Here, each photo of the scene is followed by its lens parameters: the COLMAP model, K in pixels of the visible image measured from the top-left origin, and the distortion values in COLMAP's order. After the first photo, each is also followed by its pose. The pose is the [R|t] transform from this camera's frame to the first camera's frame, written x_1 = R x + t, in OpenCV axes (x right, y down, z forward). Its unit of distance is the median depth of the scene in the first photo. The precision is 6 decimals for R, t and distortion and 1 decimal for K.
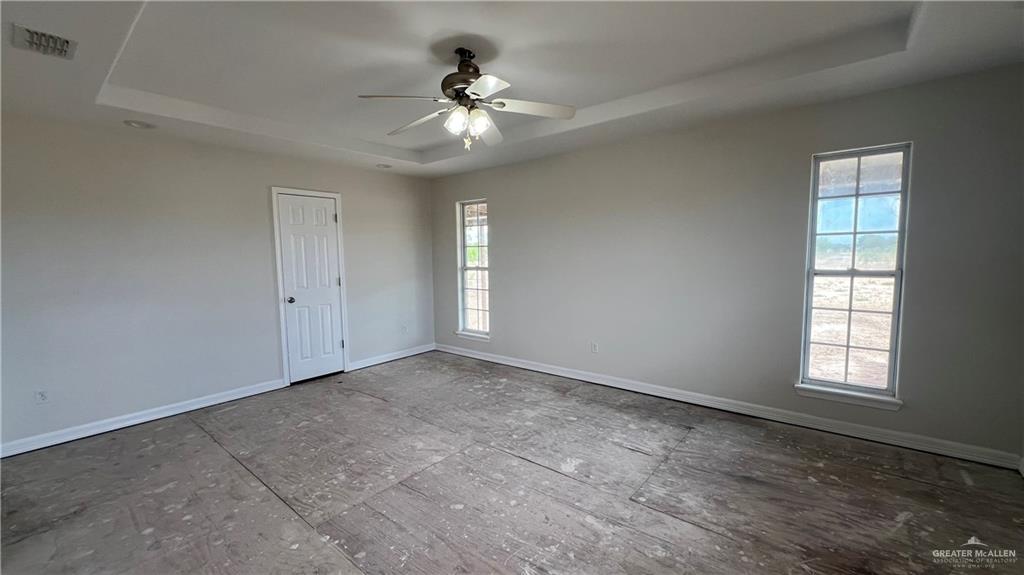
lens RADIAL K [[406.2, 0, 511.4], [0, 406.2, 290.0], [0, 0, 1]] dist [-0.002686, -0.000442]
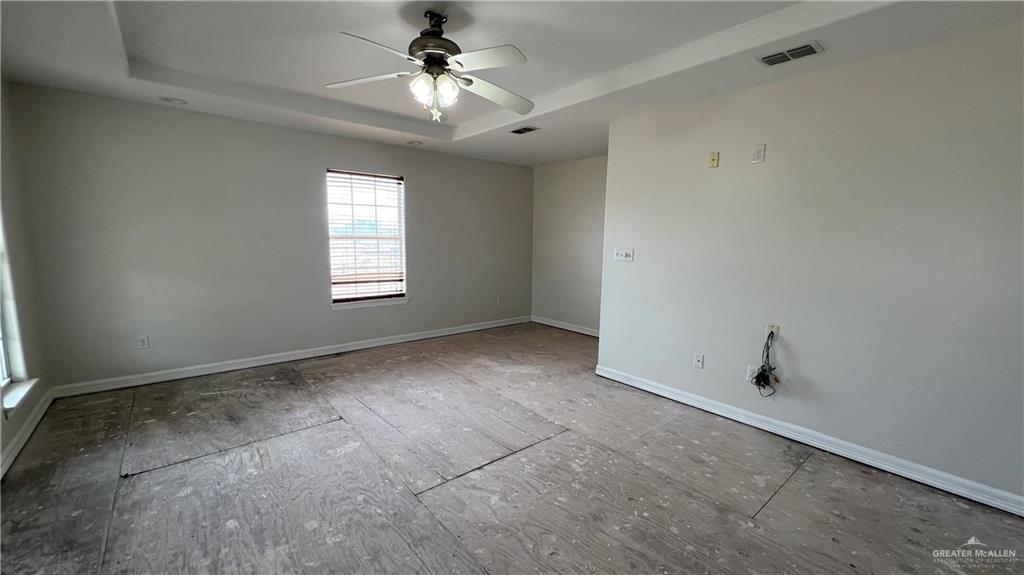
lens RADIAL K [[406.2, 0, 513.7], [0, 406.2, 292.7], [0, 0, 1]] dist [-0.002686, -0.000442]
pose [[-0.983748, -0.022573, 0.178130, -0.423148], [0.018597, 0.973922, 0.226122, -0.152257], [-0.178589, 0.225759, -0.957674, 1.792706]]
